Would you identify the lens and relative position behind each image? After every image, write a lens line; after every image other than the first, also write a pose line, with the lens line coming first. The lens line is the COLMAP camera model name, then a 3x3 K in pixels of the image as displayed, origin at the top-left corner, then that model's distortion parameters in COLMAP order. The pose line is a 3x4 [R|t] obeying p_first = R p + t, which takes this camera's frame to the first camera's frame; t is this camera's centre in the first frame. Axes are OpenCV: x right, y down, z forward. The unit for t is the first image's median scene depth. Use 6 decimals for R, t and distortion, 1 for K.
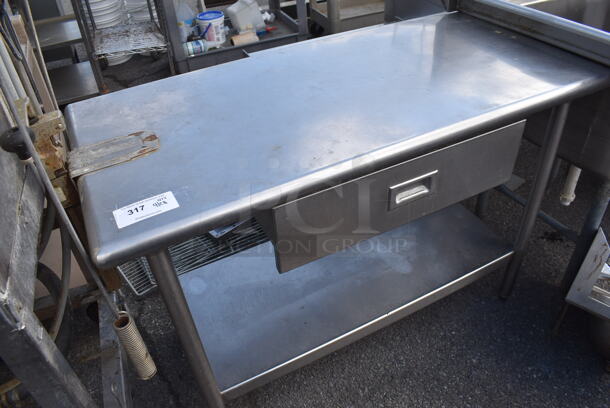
lens RADIAL K [[468.7, 0, 305.0], [0, 468.7, 204.0], [0, 0, 1]] dist [-0.096457, 0.013028]
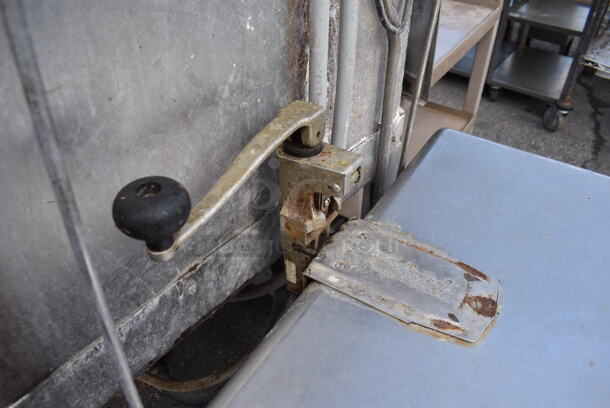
lens RADIAL K [[468.7, 0, 305.0], [0, 468.7, 204.0], [0, 0, 1]] dist [-0.096457, 0.013028]
pose [[0.501459, 0.591258, -0.631628, -0.102527], [-0.559394, 0.778500, 0.284632, -0.131702], [0.660013, 0.210598, 0.721132, 0.282748]]
